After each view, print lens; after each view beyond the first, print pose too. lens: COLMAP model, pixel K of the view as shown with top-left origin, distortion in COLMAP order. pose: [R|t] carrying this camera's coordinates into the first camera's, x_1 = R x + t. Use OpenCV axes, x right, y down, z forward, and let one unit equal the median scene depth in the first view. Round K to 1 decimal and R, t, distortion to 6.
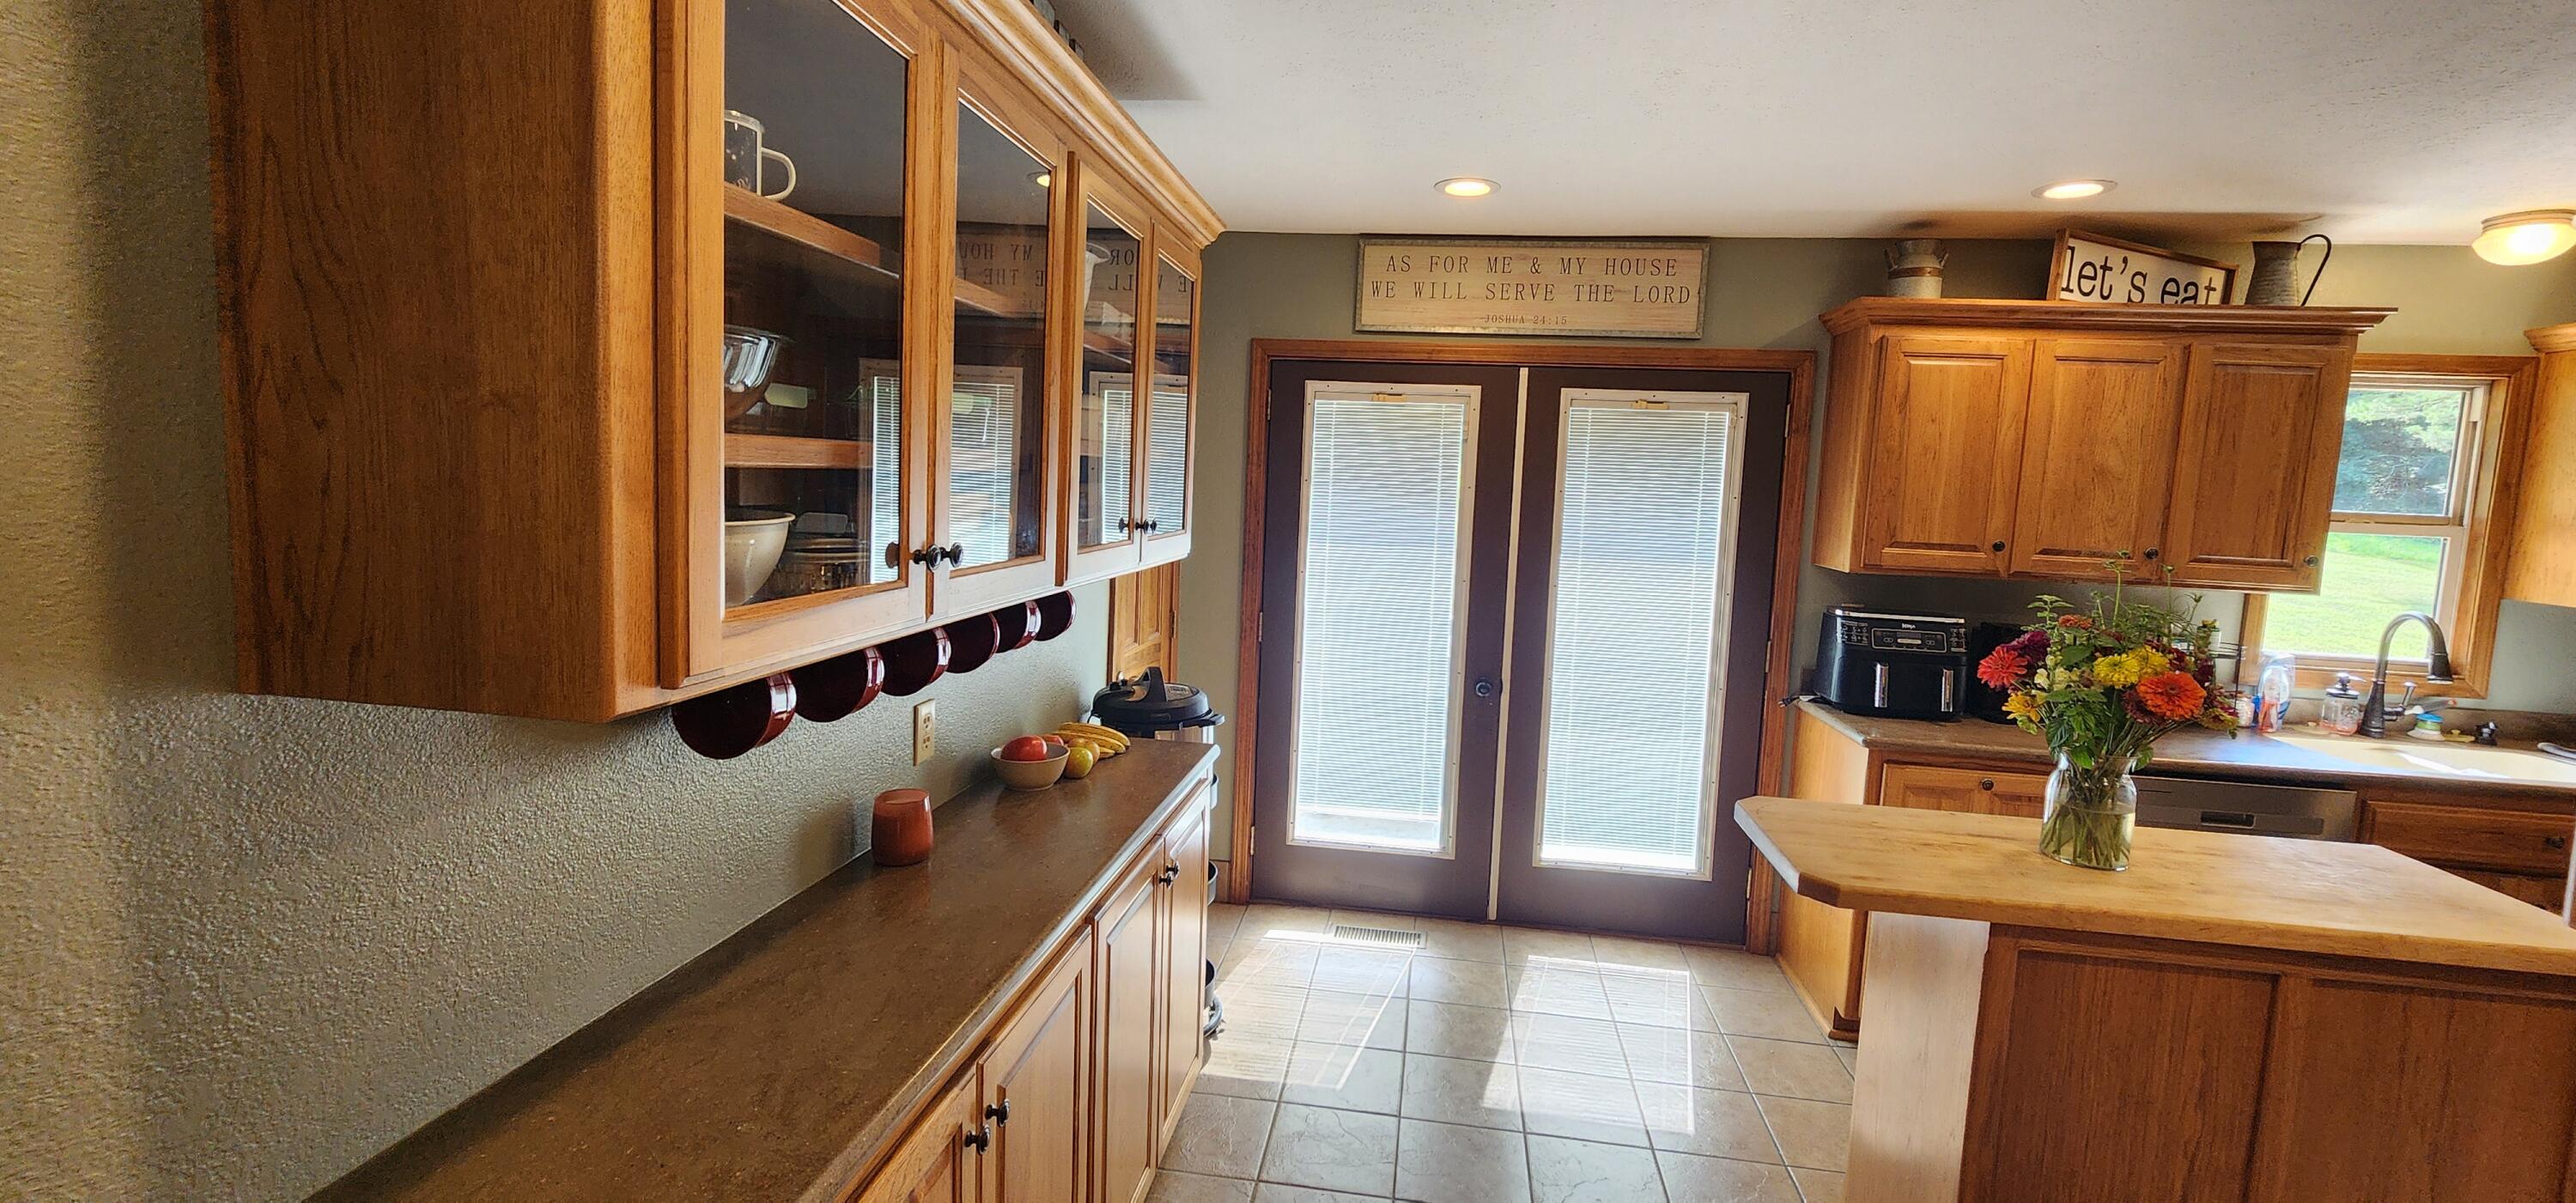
lens RADIAL K [[1061.2, 0, 1292.1], [0, 1061.2, 574.8], [0, 0, 1]] dist [-0.002048, 0.000608]
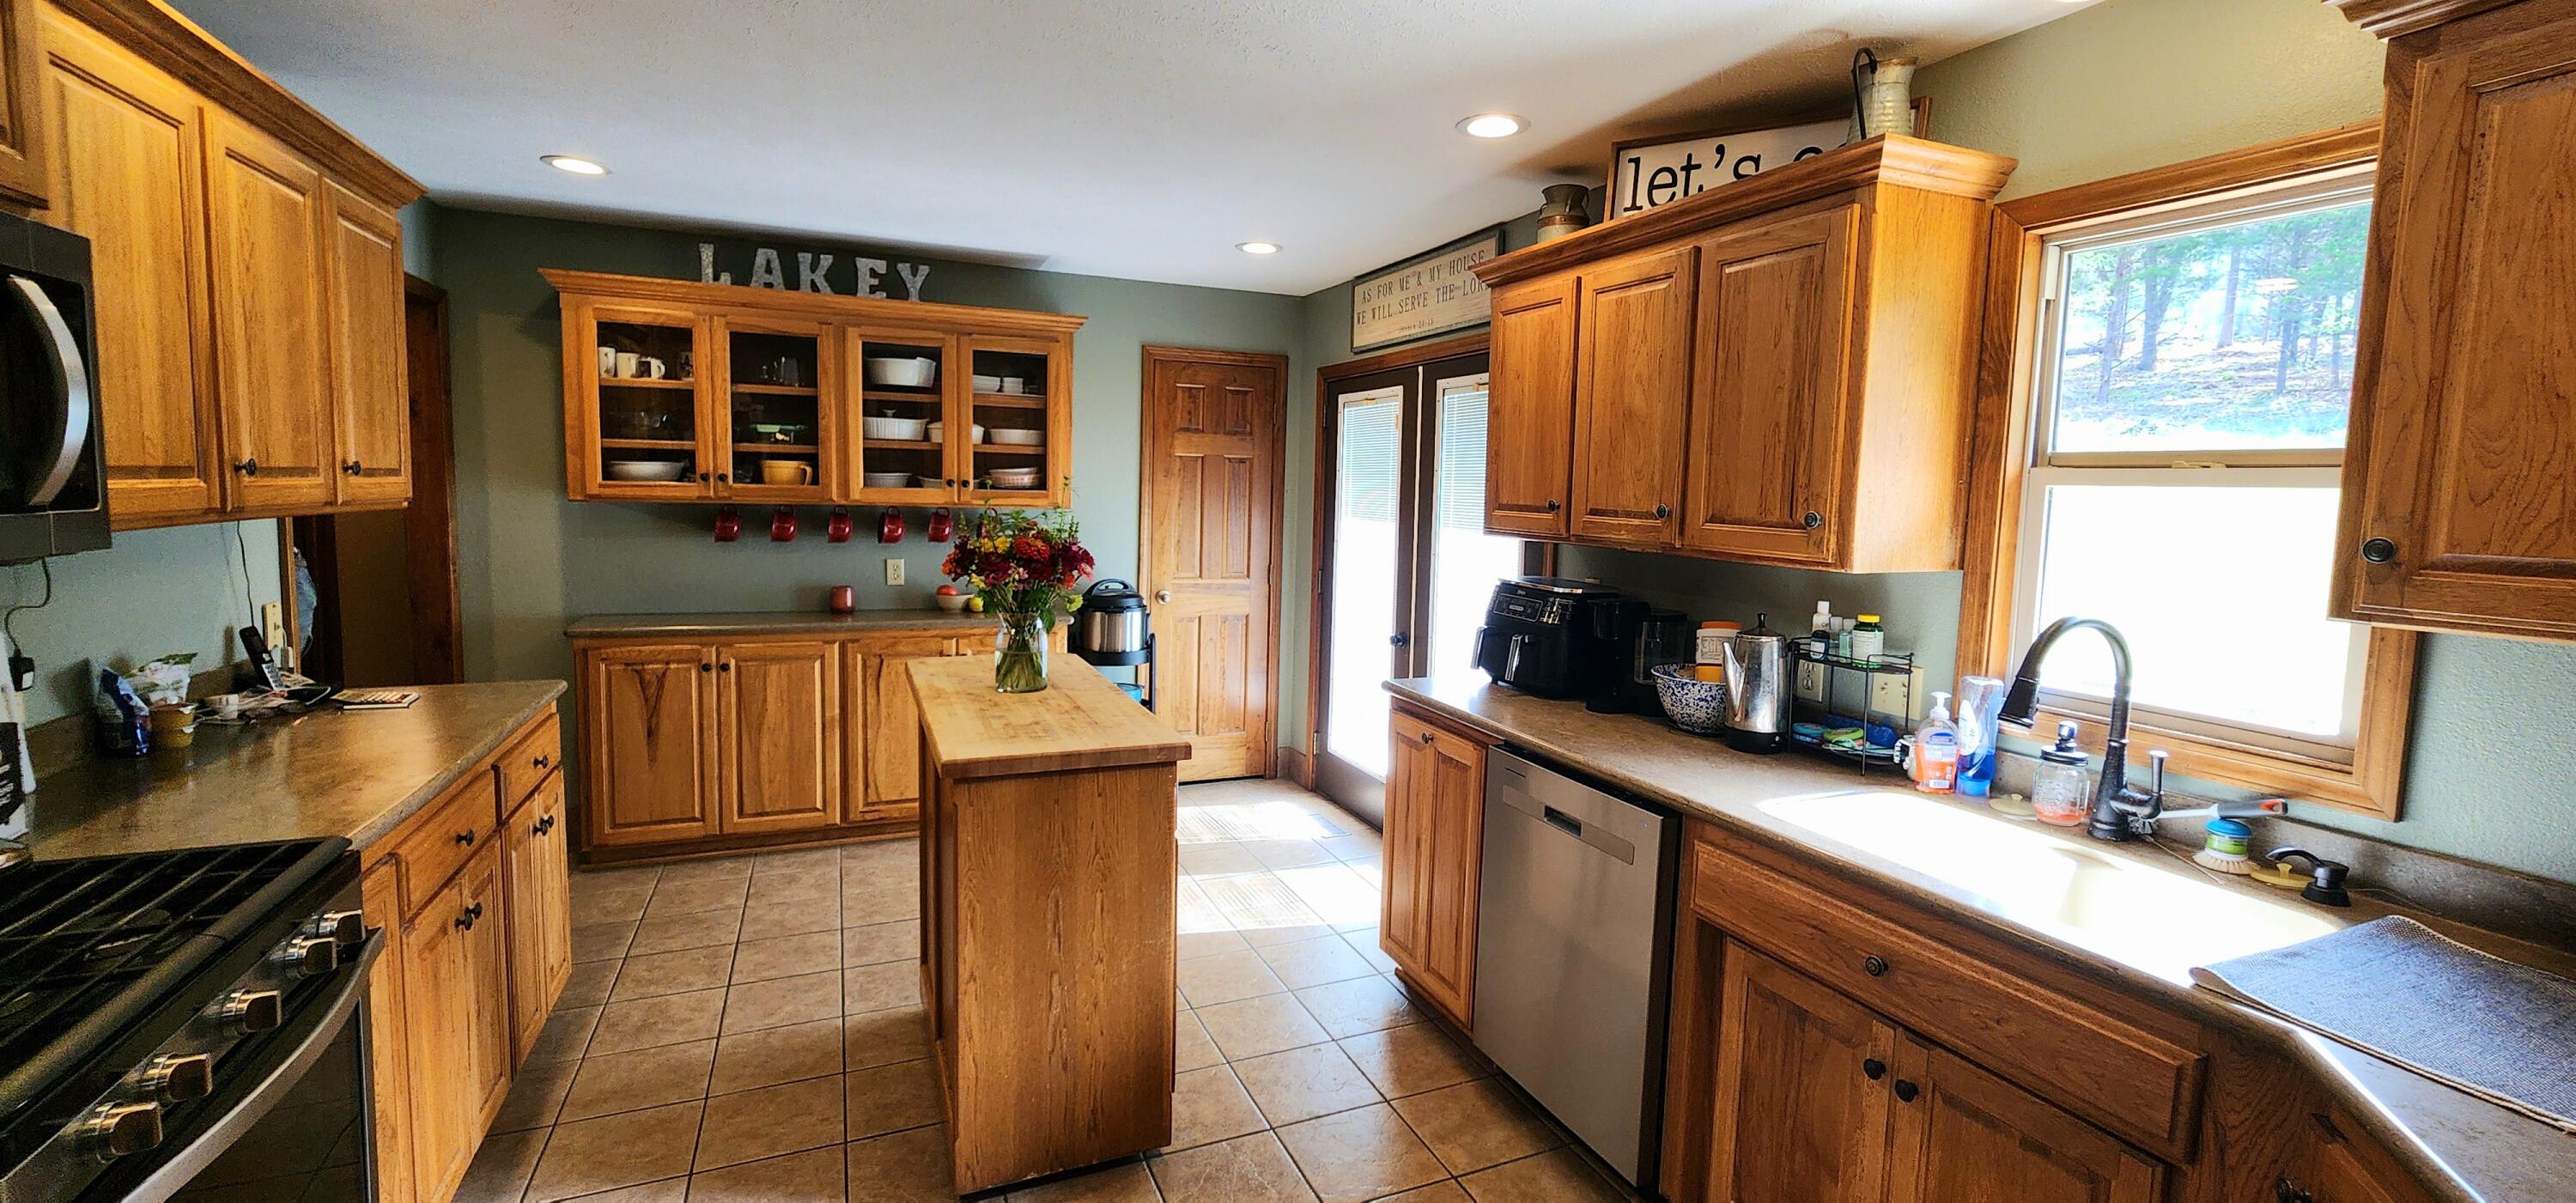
lens RADIAL K [[1061.2, 0, 1285.8], [0, 1061.2, 566.2], [0, 0, 1]] dist [-0.002048, 0.000608]
pose [[0.511841, 0.039255, -0.858183, 1.284122], [-0.082522, 0.996583, -0.003632, 0.045397], [0.855108, 0.072678, 0.513331, 0.323873]]
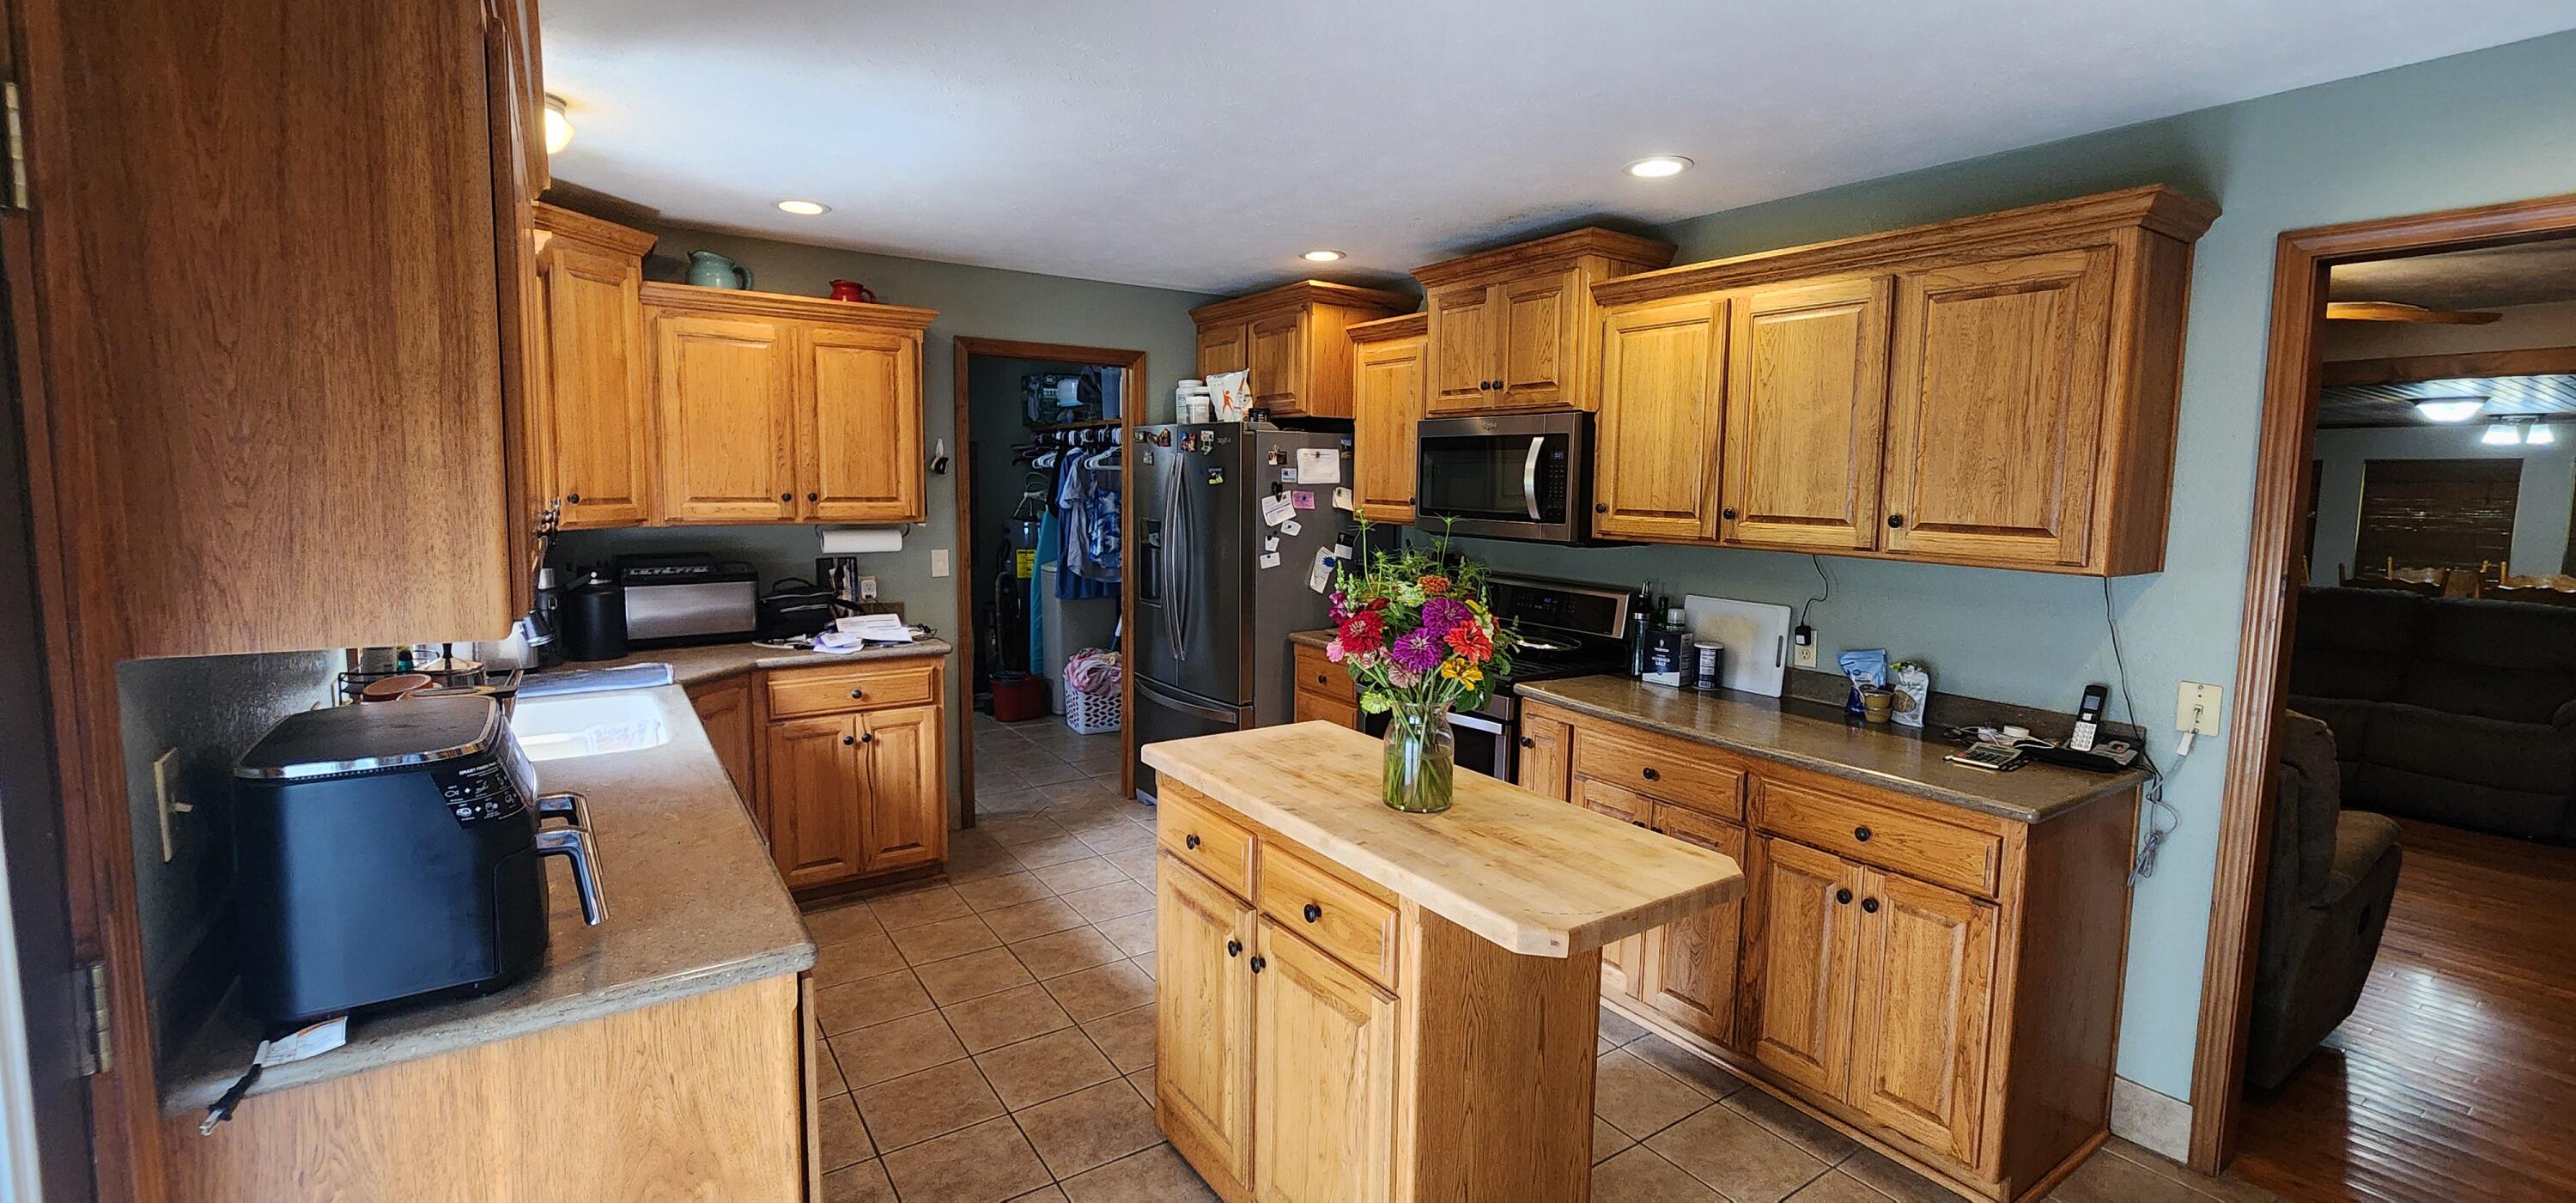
lens RADIAL K [[1061.2, 0, 1294.6], [0, 1061.2, 589.5], [0, 0, 1]] dist [-0.002048, 0.000608]
pose [[-0.673201, -0.131844, 0.727611, 0.051448], [0.021901, 0.979990, 0.197838, -0.087142], [-0.739135, 0.149120, -0.656842, 1.011389]]
